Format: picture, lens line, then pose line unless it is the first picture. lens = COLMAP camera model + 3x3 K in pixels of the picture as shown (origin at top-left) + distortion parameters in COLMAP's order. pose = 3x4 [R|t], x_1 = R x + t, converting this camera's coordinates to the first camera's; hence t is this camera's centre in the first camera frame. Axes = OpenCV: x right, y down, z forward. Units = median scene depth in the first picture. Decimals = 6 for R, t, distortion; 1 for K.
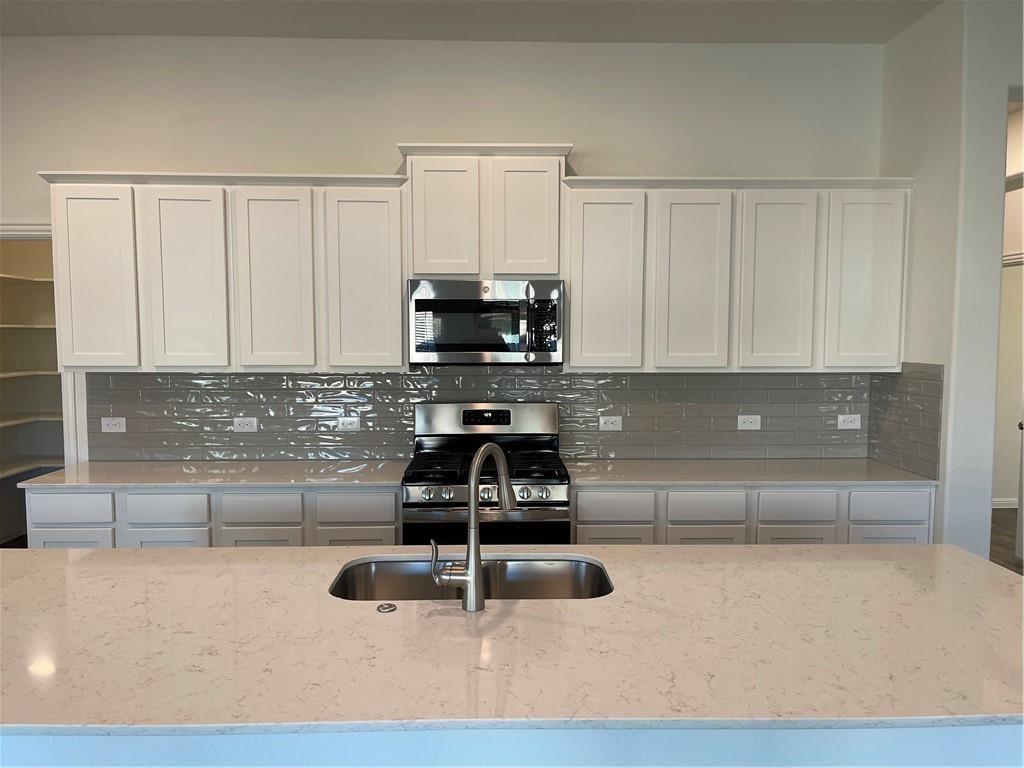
lens RADIAL K [[777.5, 0, 519.4], [0, 777.5, 384.2], [0, 0, 1]] dist [0.035048, -0.042438]
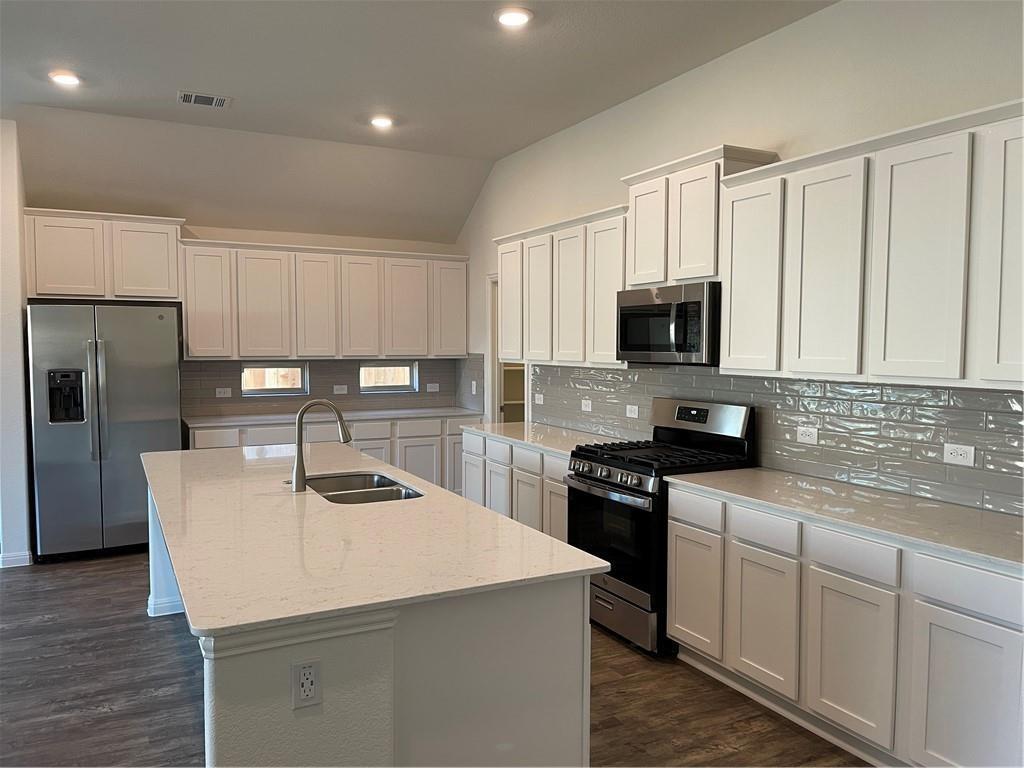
lens RADIAL K [[777.5, 0, 517.0], [0, 777.5, 385.8], [0, 0, 1]] dist [0.035048, -0.042438]
pose [[0.428082, 0.049339, -0.902392, 0.837654], [-0.067588, 0.997460, 0.022474, -0.004612], [0.901209, 0.051370, 0.430329, 0.336978]]
